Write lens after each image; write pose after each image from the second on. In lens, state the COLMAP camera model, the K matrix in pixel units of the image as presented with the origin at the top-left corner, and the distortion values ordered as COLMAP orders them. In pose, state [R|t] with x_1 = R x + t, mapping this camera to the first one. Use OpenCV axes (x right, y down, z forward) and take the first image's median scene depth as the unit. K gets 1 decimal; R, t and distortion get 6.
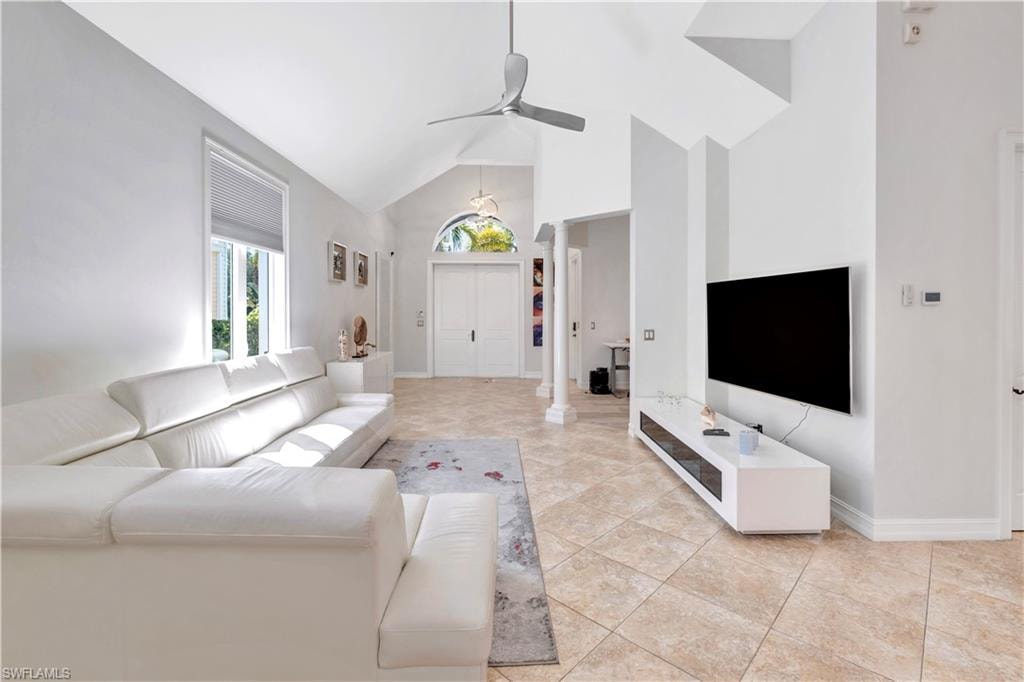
lens RADIAL K [[458.6, 0, 514.2], [0, 458.6, 355.0], [0, 0, 1]] dist [-0.001093, 0.000035]
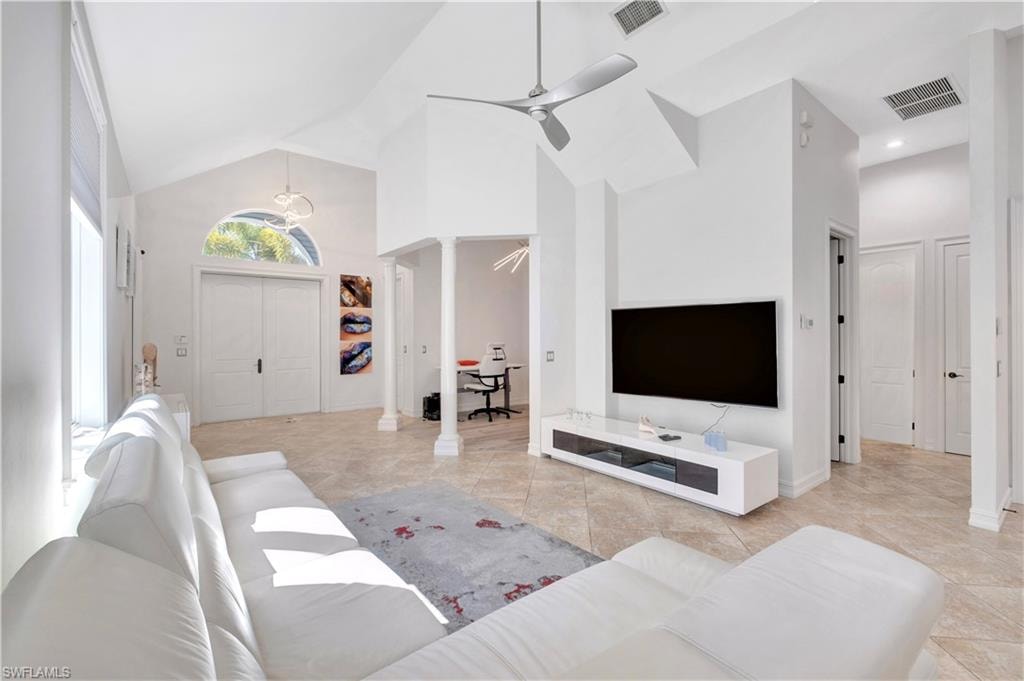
lens RADIAL K [[452.4, 0, 514.5], [0, 452.4, 368.0], [0, 0, 1]] dist [0.001214, -0.000102]
pose [[0.805643, -0.049126, 0.590361, -0.392738], [0.061519, 0.998105, -0.000898, -0.021285], [-0.589198, 0.037042, 0.807139, 0.218989]]
